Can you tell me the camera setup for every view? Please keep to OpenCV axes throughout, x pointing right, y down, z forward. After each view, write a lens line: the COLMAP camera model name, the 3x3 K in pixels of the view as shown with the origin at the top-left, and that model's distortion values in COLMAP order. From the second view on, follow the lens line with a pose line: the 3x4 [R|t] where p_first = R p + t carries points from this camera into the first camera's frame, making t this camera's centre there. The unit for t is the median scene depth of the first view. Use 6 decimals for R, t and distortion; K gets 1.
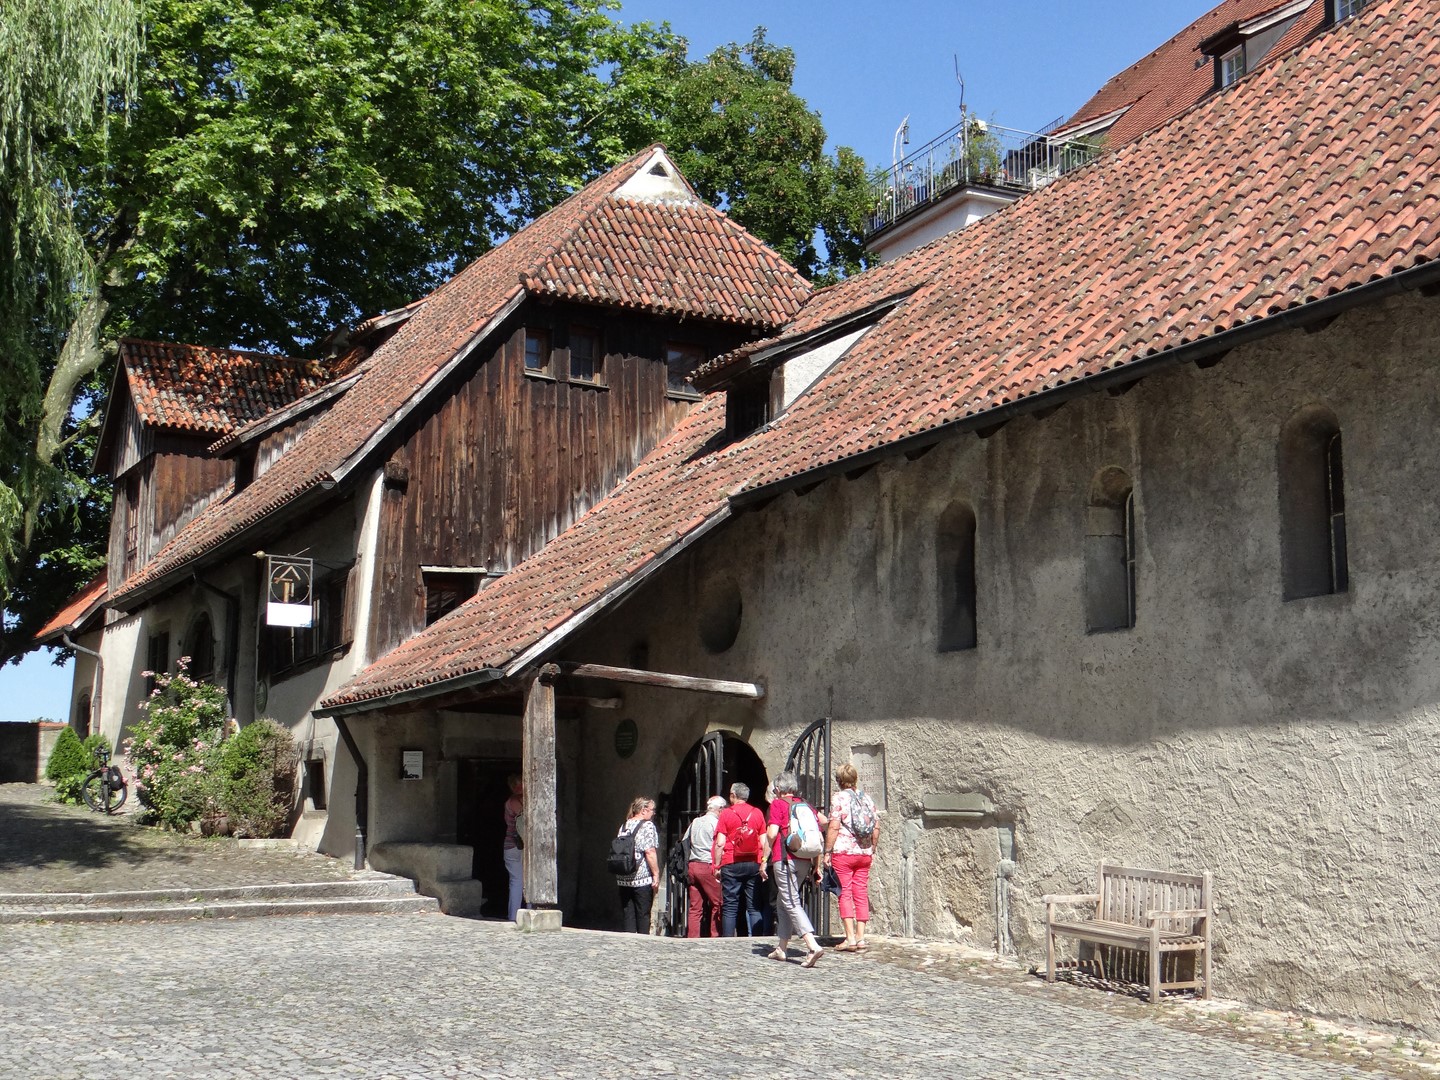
lens RADIAL K [[1845.3, 0, 720.0], [0, 1845.3, 540.0], [0, 0, 1]] dist [0.032882, -0.006165]
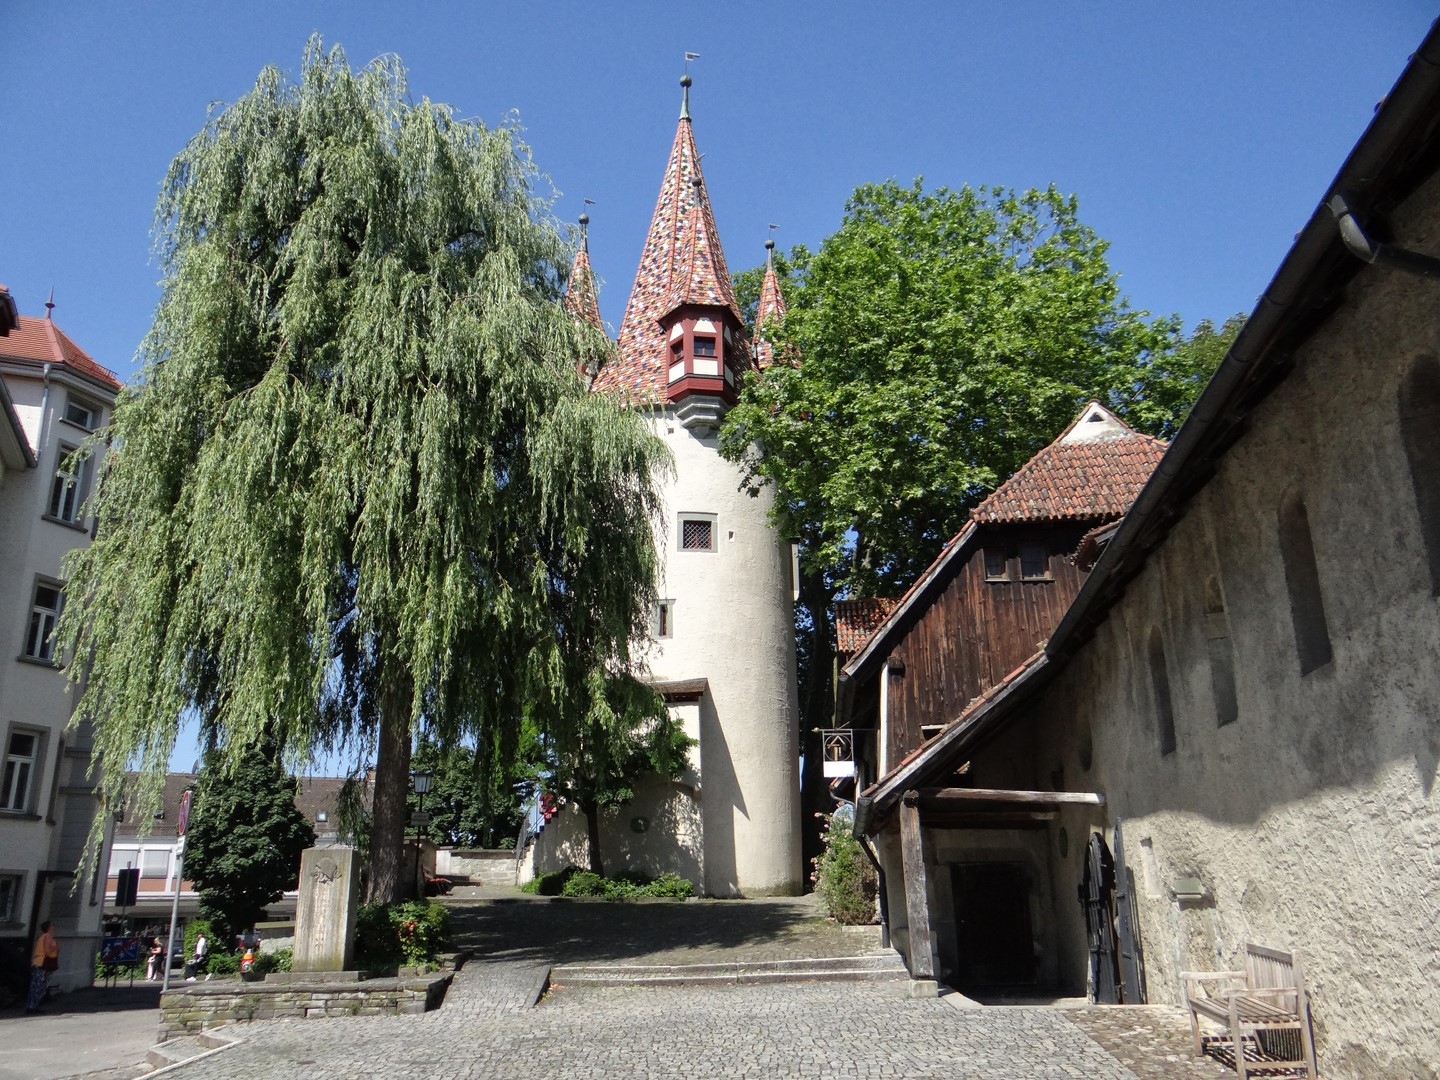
lens RADIAL K [[1177.0, 0, 720.0], [0, 1177.0, 540.0], [0, 0, 1]] dist [0.006838, -0.011736]
pose [[0.820894, -0.193804, -0.537190, 0.230675], [0.109414, 0.976603, -0.185134, 0.025432], [0.560501, 0.093199, 0.822893, 0.153068]]
